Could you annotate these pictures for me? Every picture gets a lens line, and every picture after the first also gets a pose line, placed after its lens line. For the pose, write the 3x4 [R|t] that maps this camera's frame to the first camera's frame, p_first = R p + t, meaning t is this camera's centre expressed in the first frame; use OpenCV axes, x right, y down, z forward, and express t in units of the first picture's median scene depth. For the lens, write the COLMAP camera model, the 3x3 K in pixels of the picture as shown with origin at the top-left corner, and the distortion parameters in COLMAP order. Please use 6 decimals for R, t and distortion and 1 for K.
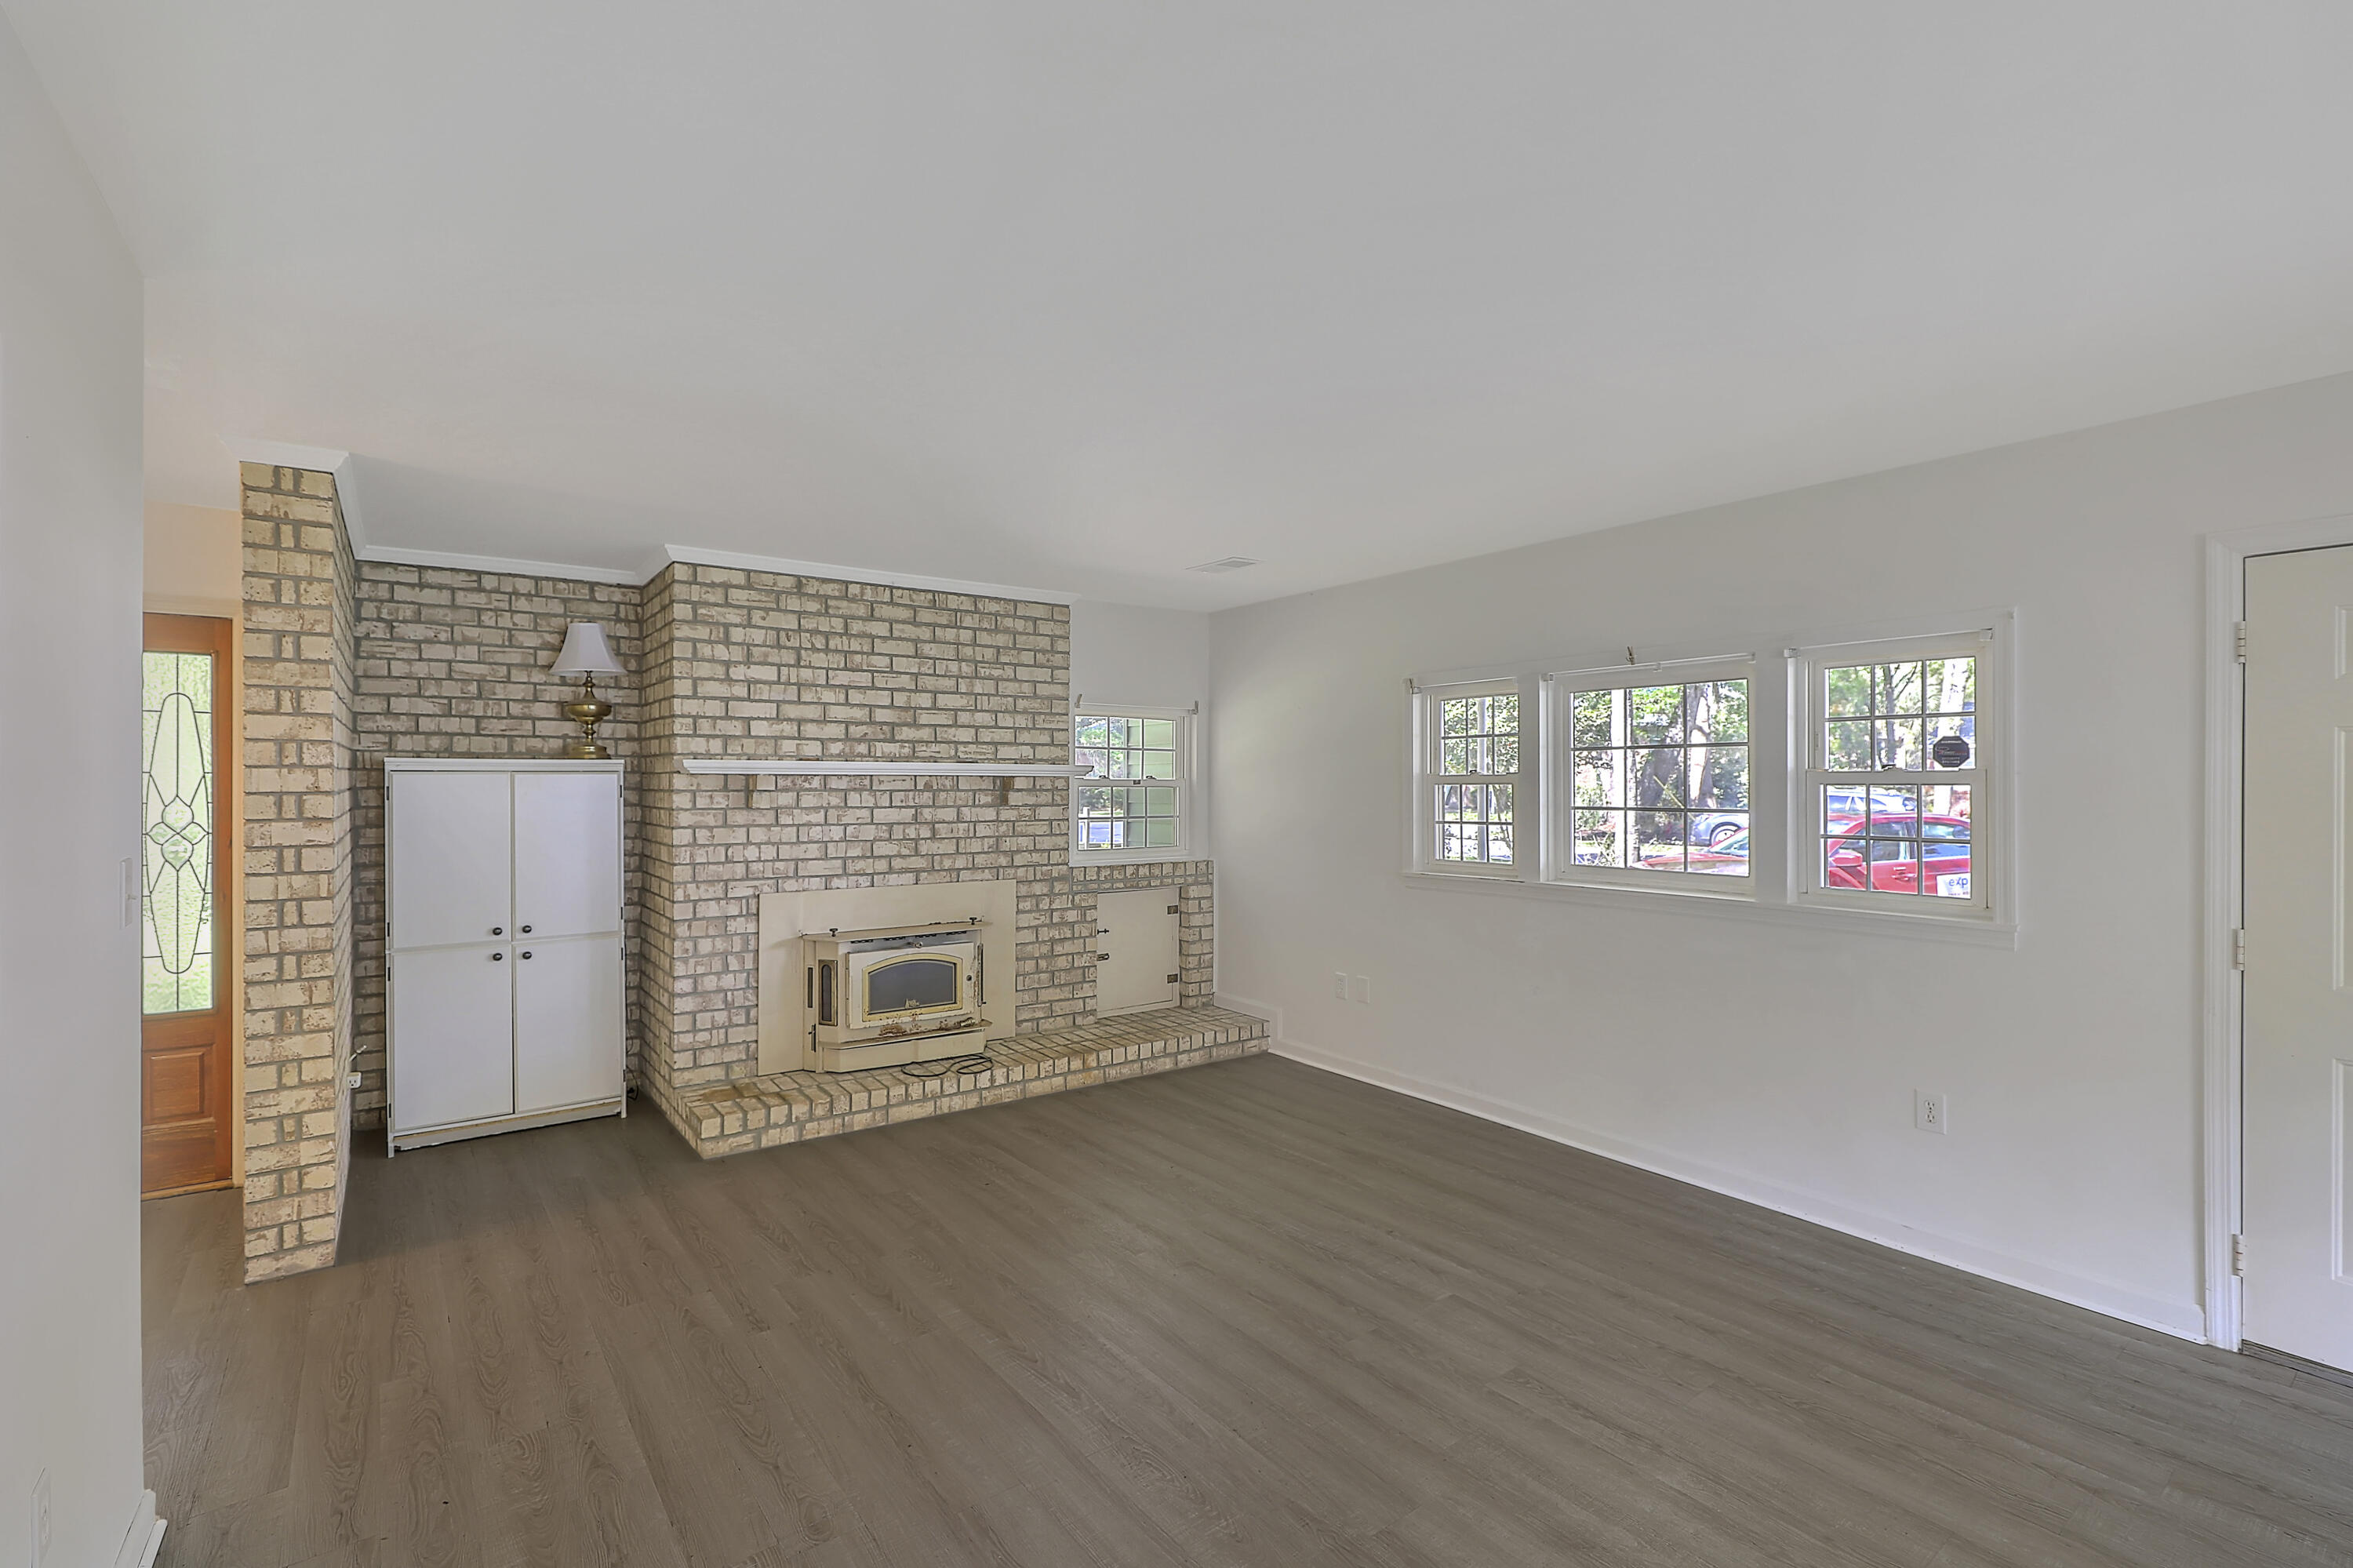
lens RADIAL K [[1062.0, 0, 1176.5], [0, 1062.0, 784.0], [0, 0, 1]] dist [-0.001616, -0.000179]
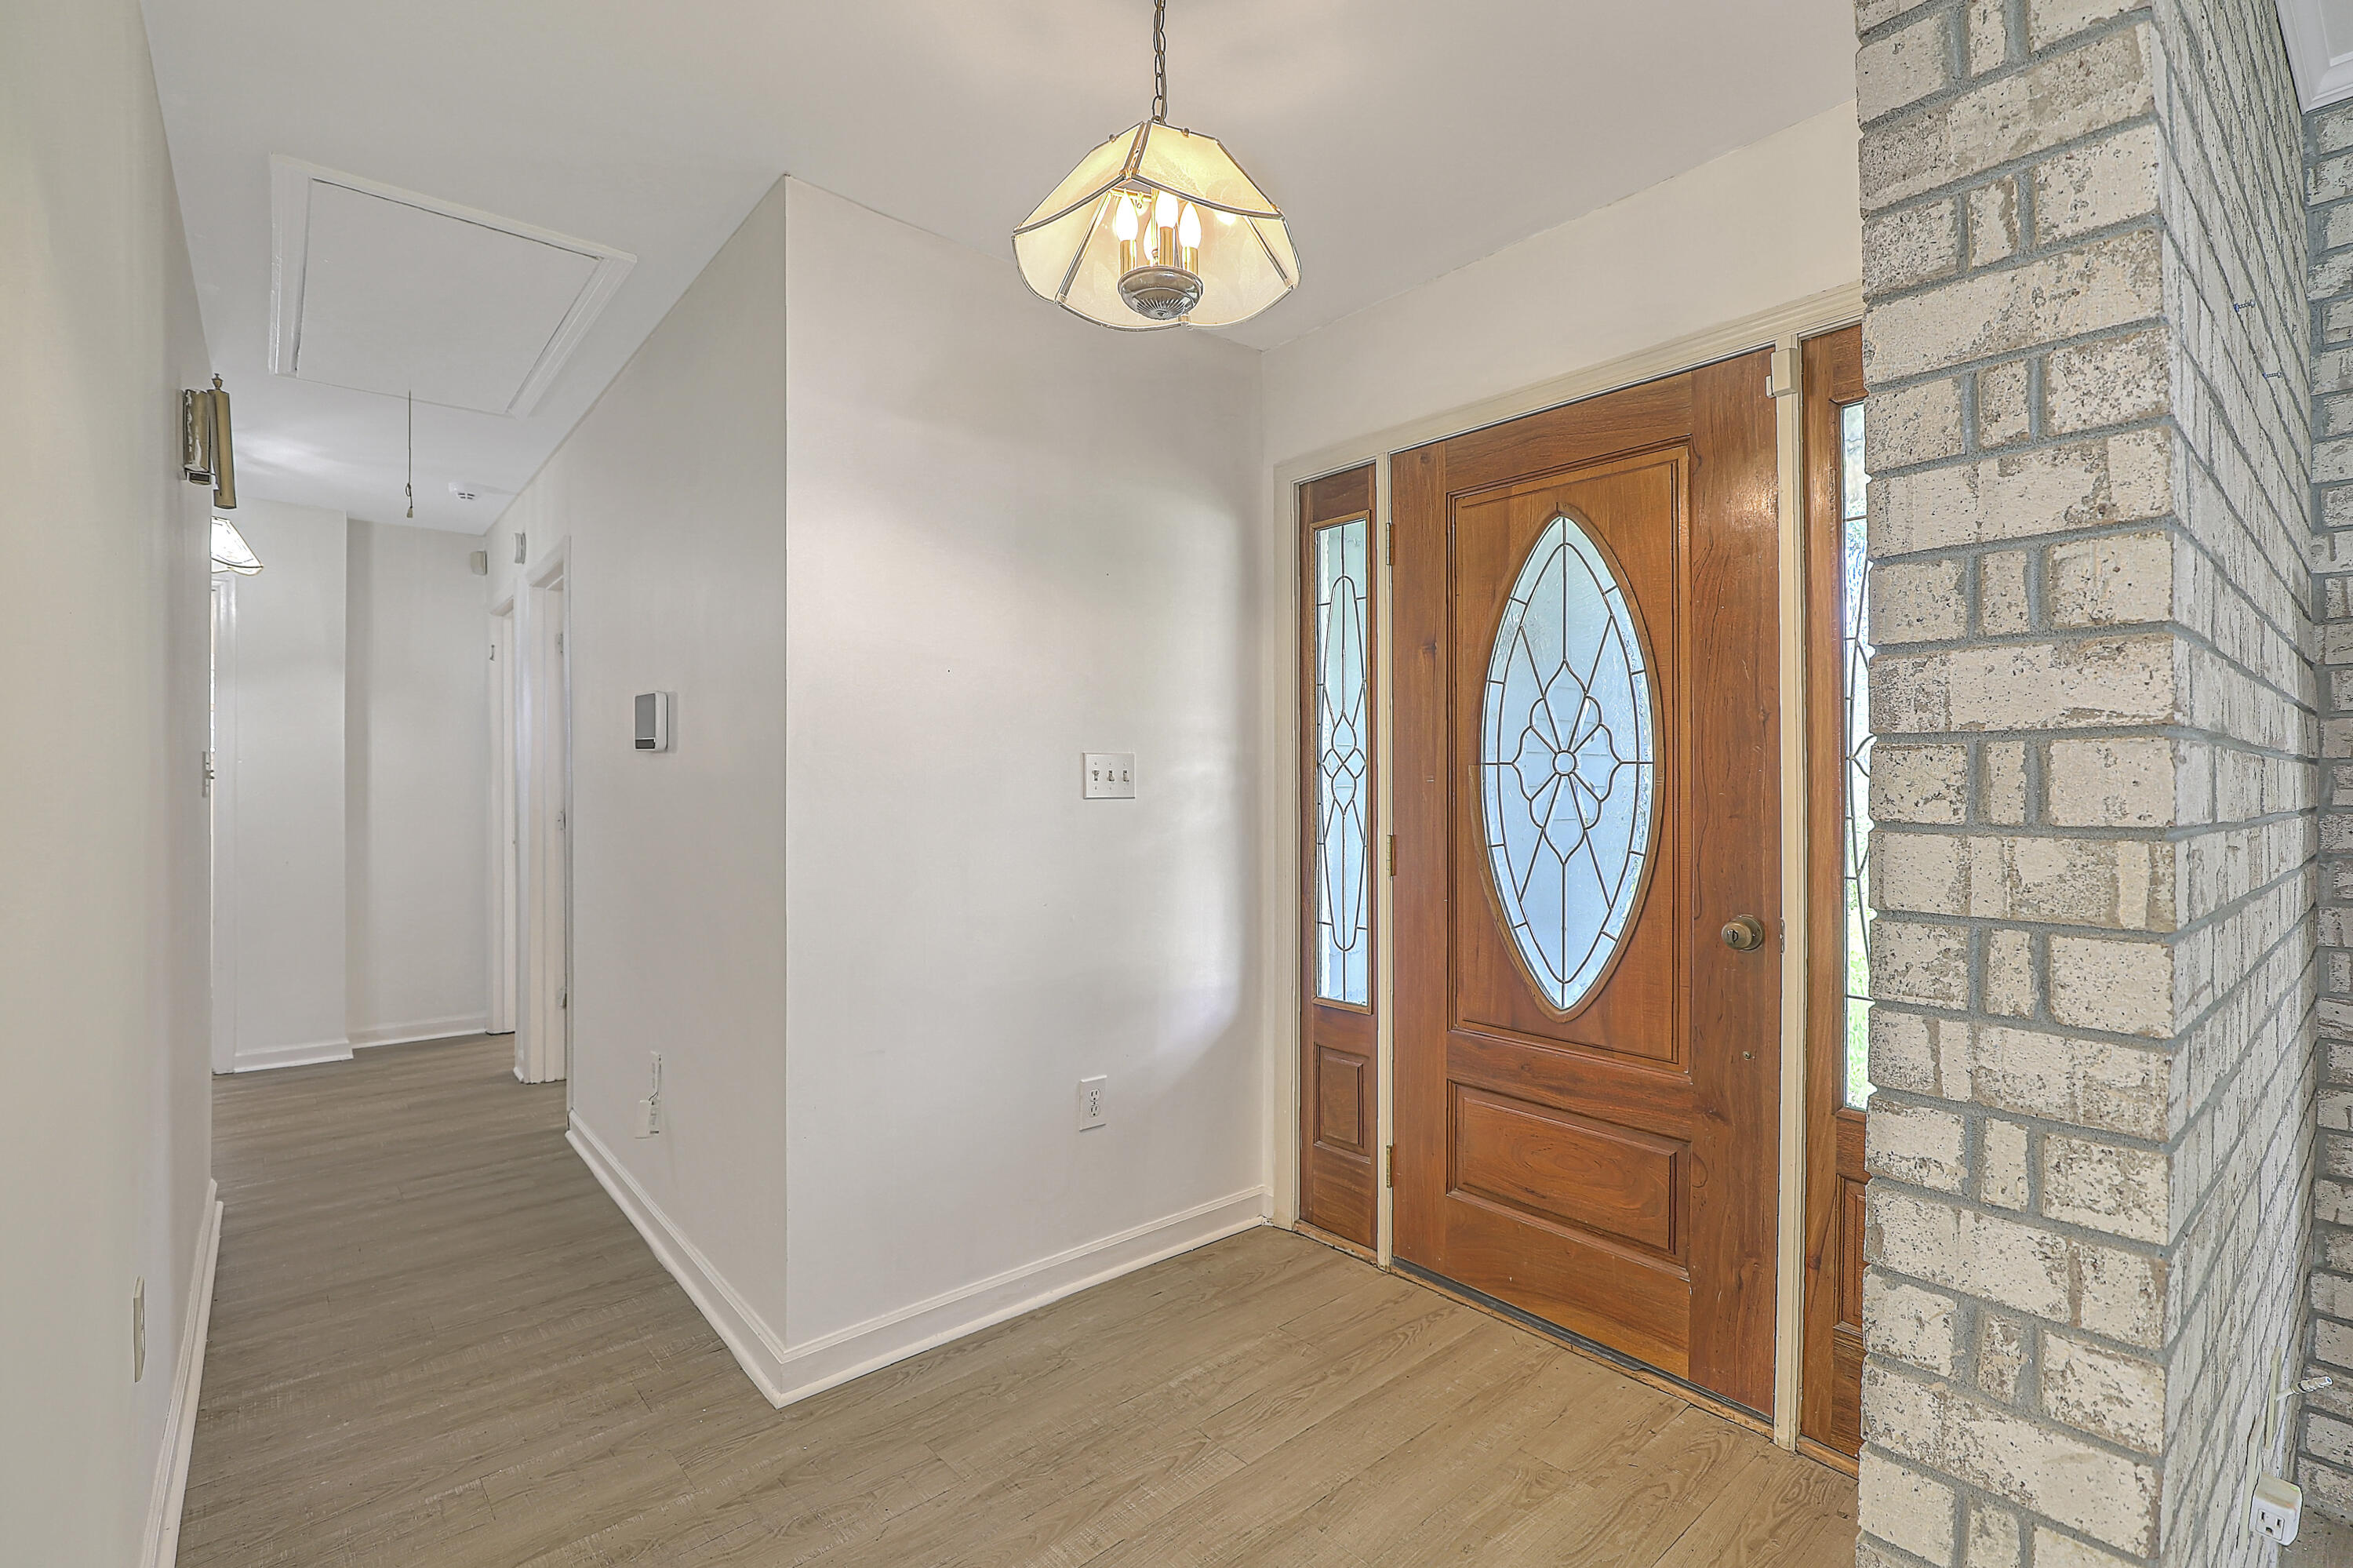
lens RADIAL K [[1061.6, 0, 1139.2], [0, 1061.6, 775.6], [0, 0, 1]] dist [-0.003282, -0.010551]
pose [[0.043320, -0.006322, -0.999041, -0.565389], [-0.004127, 0.999970, -0.006507, 0.072585], [0.999053, 0.004405, 0.043292, 0.755628]]
